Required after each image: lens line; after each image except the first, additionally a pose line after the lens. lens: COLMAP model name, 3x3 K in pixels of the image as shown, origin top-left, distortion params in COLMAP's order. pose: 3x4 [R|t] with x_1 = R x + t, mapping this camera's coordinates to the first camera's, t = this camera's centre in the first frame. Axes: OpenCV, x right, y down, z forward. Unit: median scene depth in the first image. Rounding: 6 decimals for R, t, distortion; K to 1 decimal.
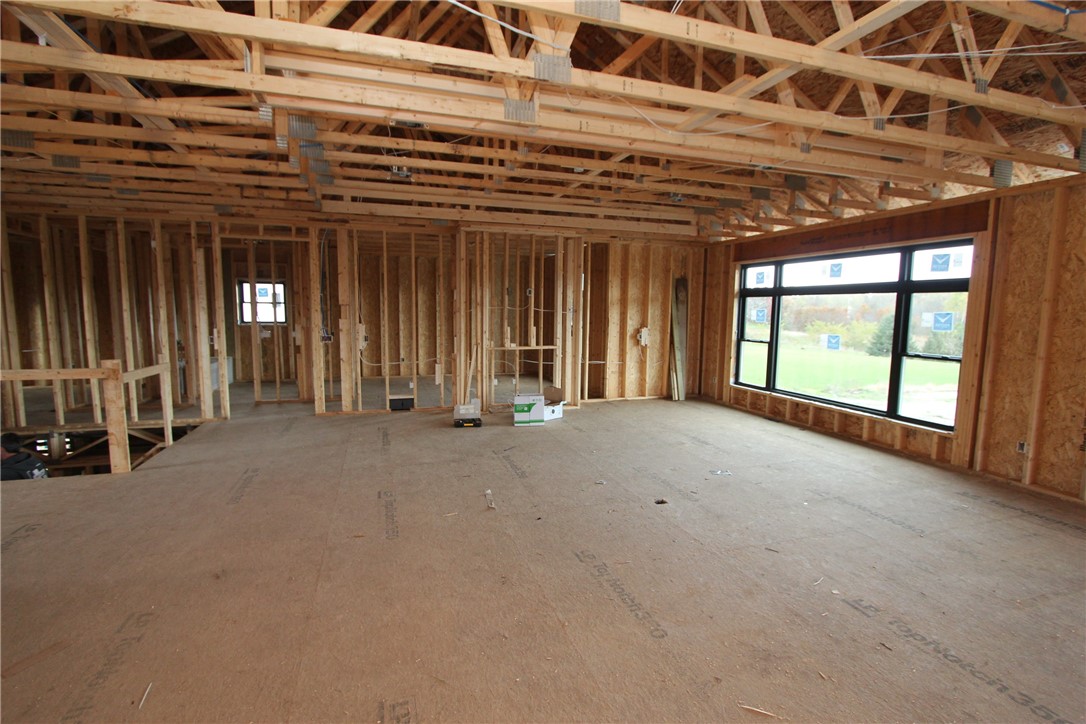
lens RADIAL K [[499.6, 0, 539.5], [0, 499.6, 360.7], [0, 0, 1]] dist [-0.017726, 0.001464]
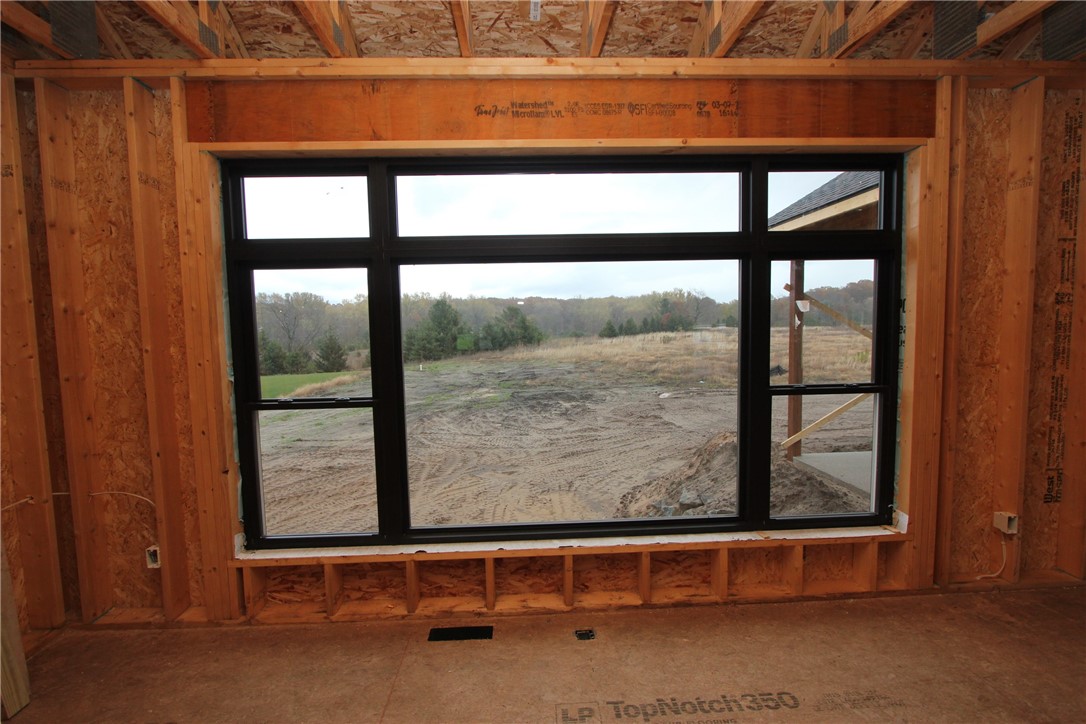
lens RADIAL K [[499.6, 0, 536.3], [0, 499.6, 360.5], [0, 0, 1]] dist [-0.017726, 0.001464]
pose [[0.275274, -0.089857, 0.957157, 0.256237], [0.122904, 0.990742, 0.057663, -0.107023], [-0.953477, 0.101766, 0.283769, 1.209739]]
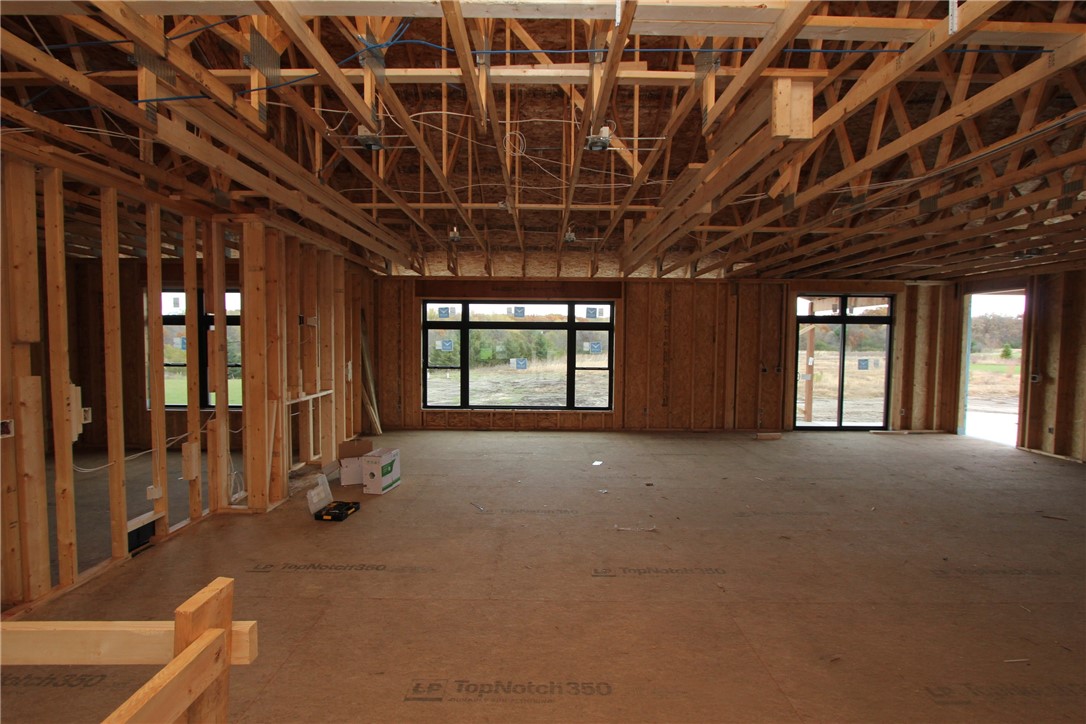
lens RADIAL K [[499.6, 0, 538.2], [0, 499.6, 364.0], [0, 0, 1]] dist [-0.017726, 0.001464]
pose [[0.312225, -0.057155, 0.948287, -0.933111], [0.093556, 0.995186, 0.029179, -0.095776], [-0.945390, 0.079607, 0.316069, 0.678527]]
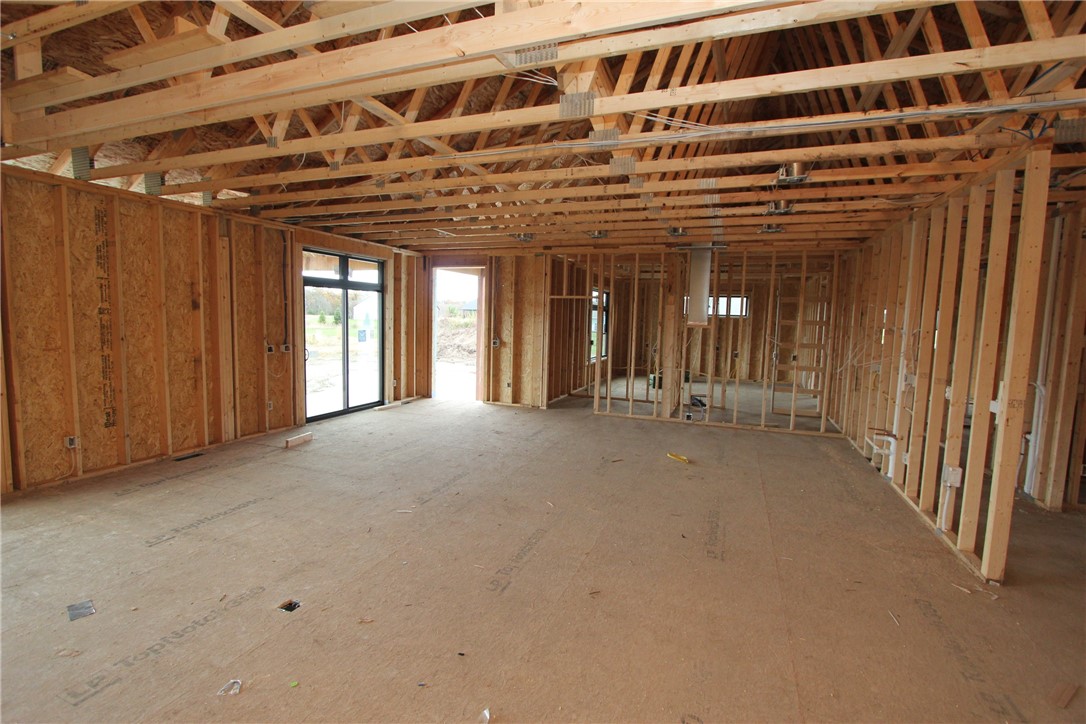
lens RADIAL K [[499.6, 0, 540.1], [0, 499.6, 362.3], [0, 0, 1]] dist [-0.017726, 0.001464]
pose [[-0.775789, -0.089140, 0.624665, -0.330754], [0.030761, 0.983451, 0.178542, -0.119763], [-0.630243, 0.157726, -0.760208, 1.016255]]
